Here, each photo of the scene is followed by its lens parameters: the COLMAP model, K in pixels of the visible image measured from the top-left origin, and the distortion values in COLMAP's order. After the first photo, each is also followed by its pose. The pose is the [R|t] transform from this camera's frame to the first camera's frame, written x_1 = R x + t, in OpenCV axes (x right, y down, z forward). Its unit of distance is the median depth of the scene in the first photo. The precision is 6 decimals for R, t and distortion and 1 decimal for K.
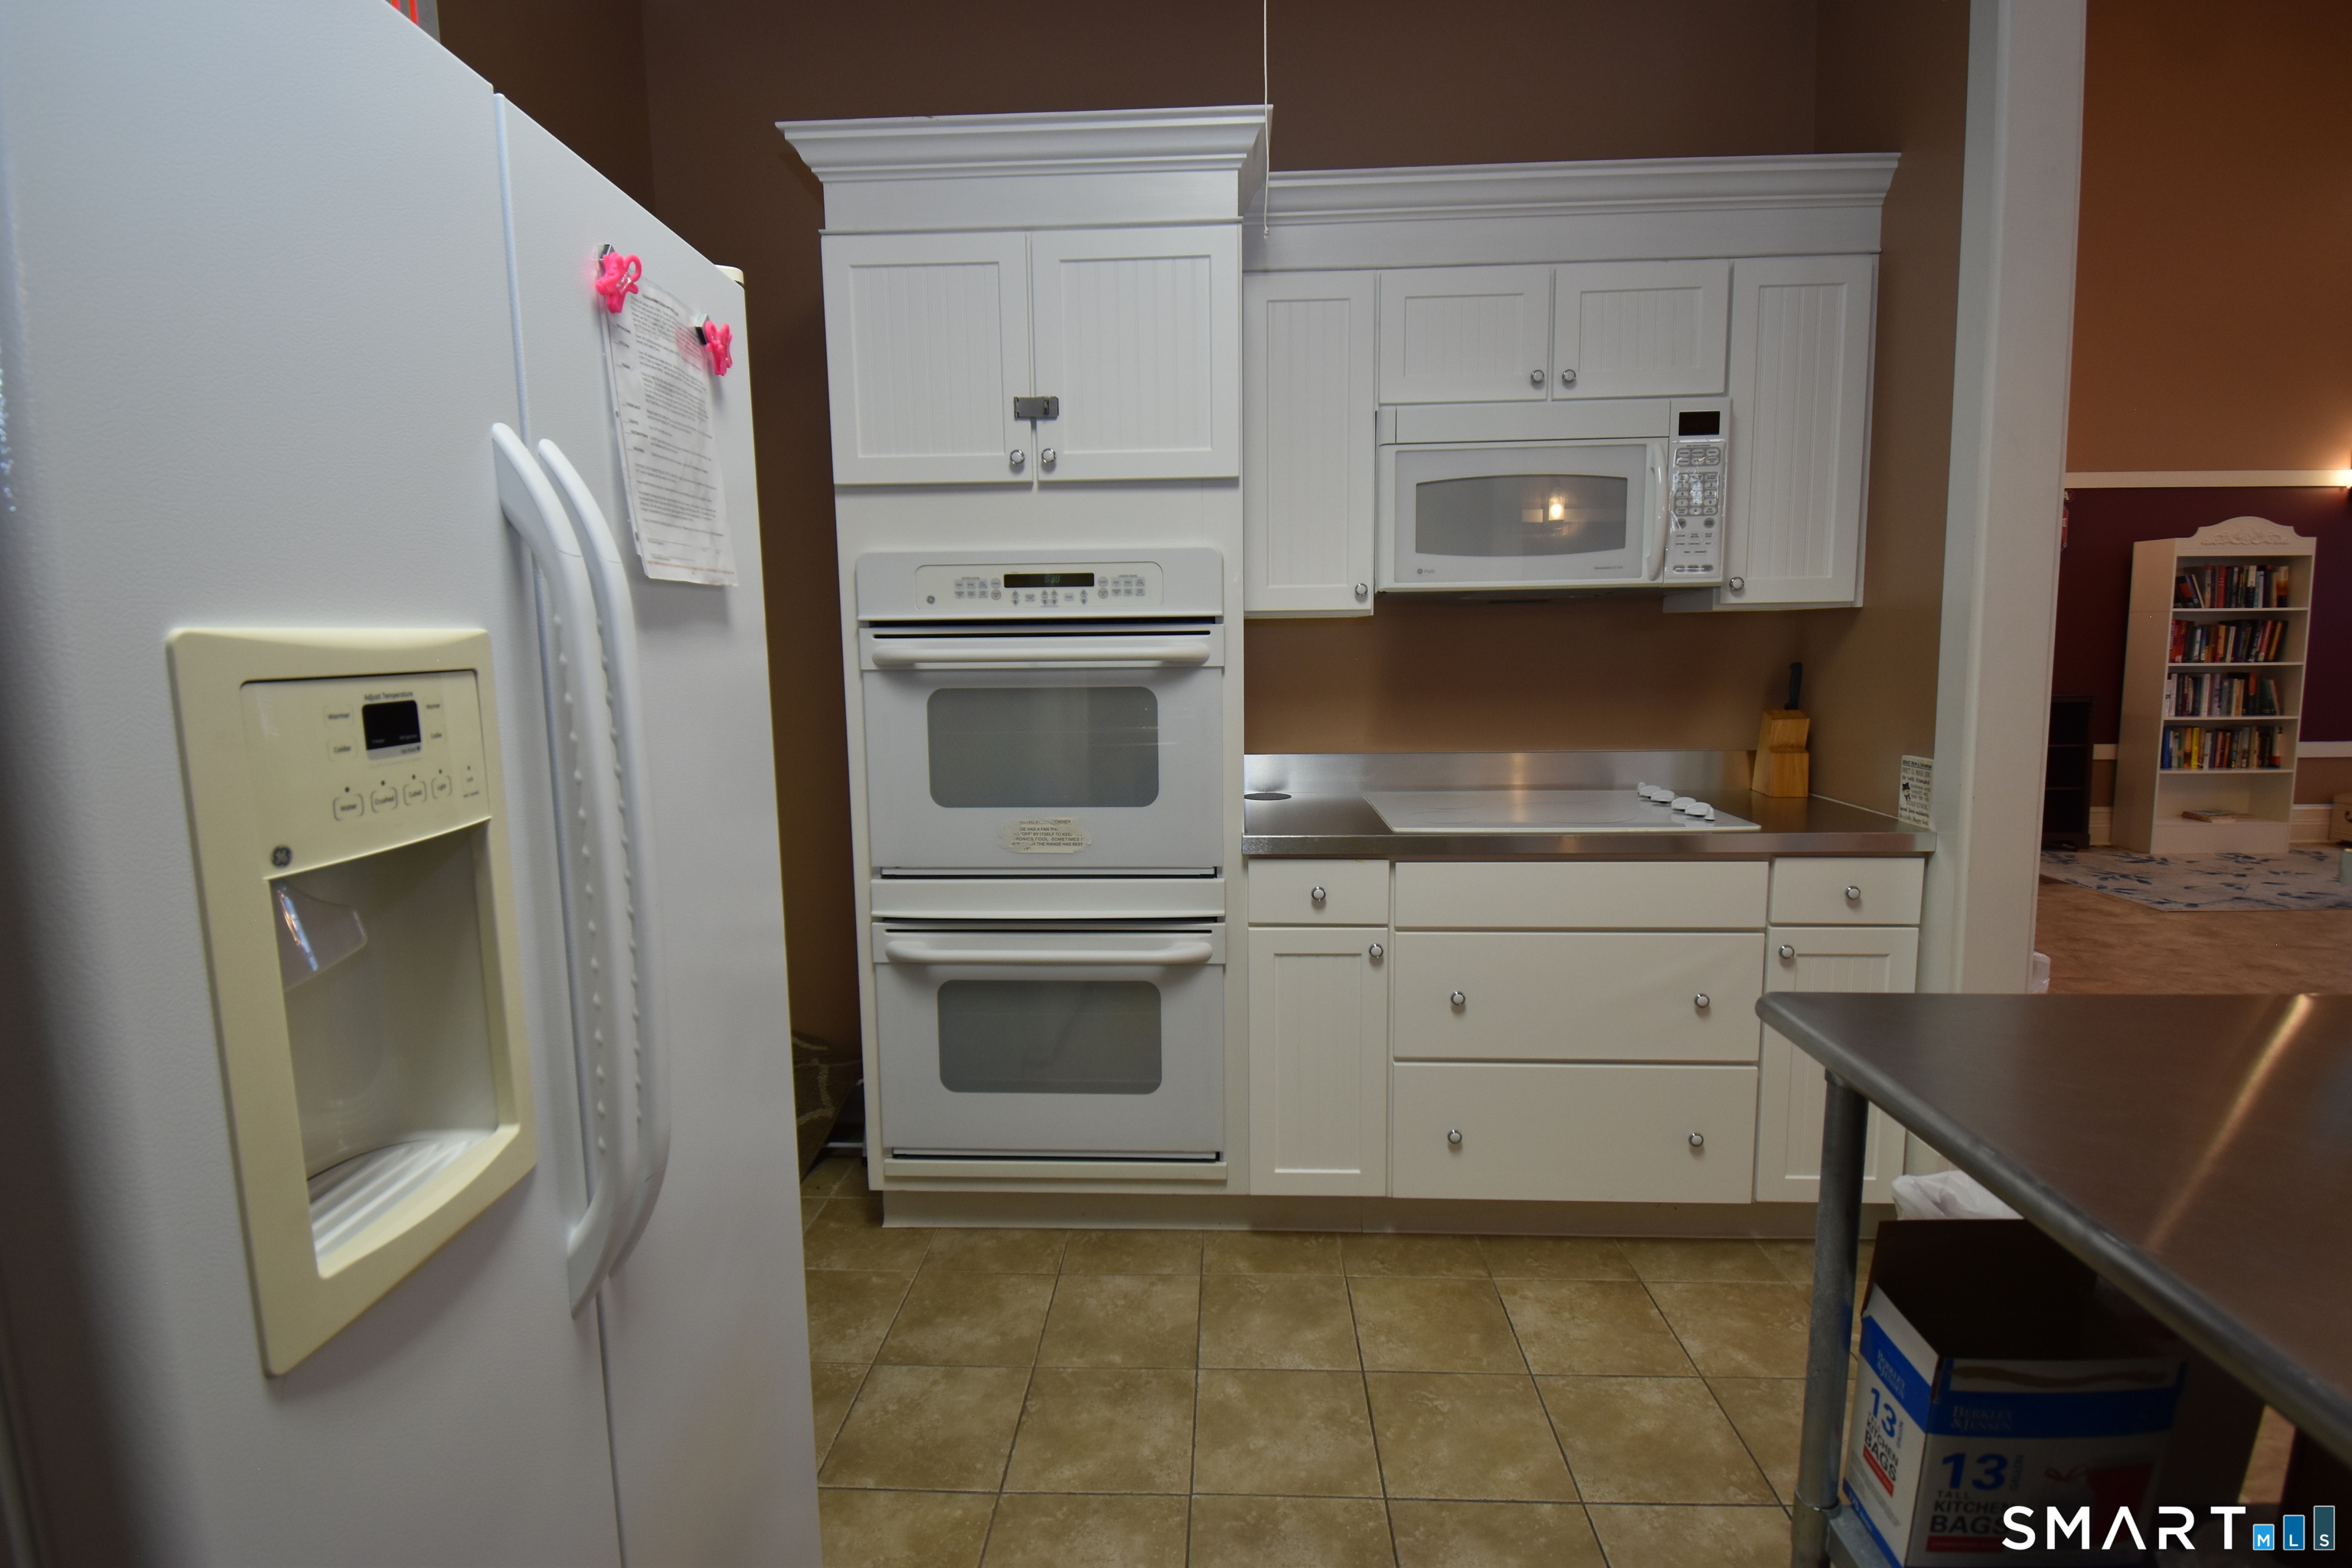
lens RADIAL K [[1112.6, 0, 1176.6], [0, 1112.6, 775.5], [0, 0, 1]] dist [0.003580, -0.011013]
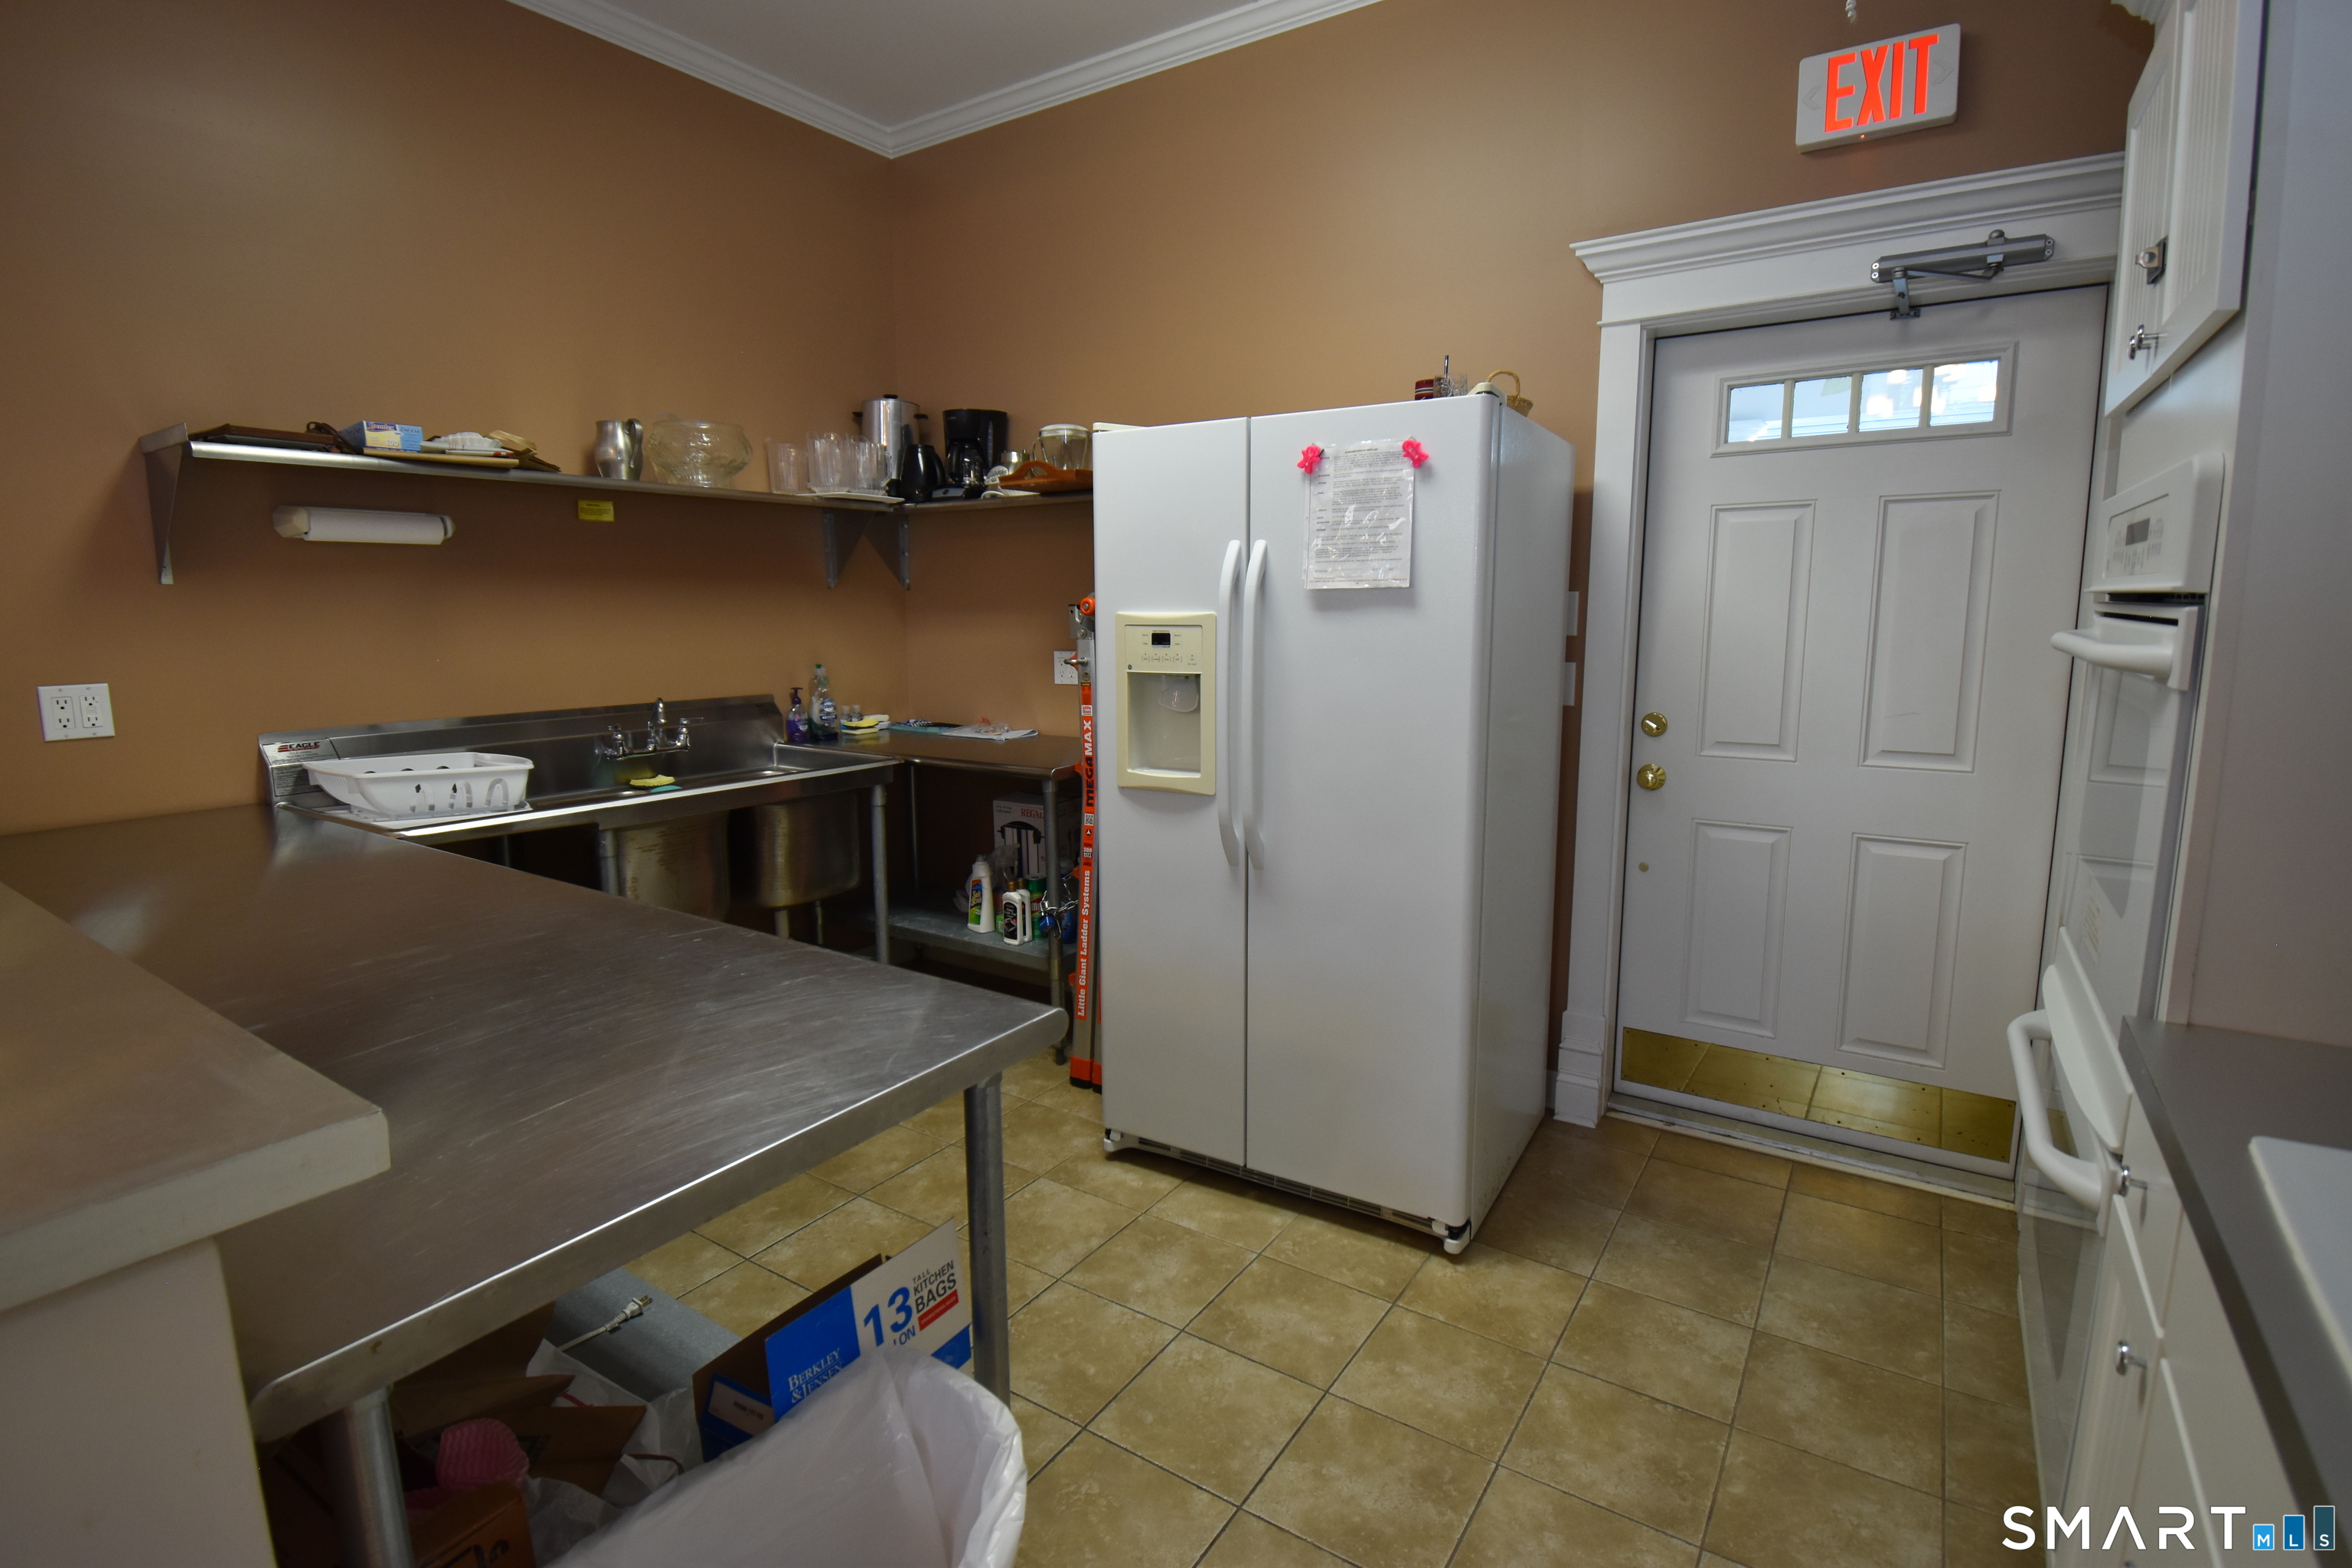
lens RADIAL K [[1112.6, 0, 1174.7], [0, 1112.6, 777.0], [0, 0, 1]] dist [0.003580, -0.011013]
pose [[-0.512201, 0.141194, -0.847180, 0.949628], [-0.097981, 0.970348, 0.220961, -0.163316], [0.853259, 0.196184, -0.483179, 1.127110]]
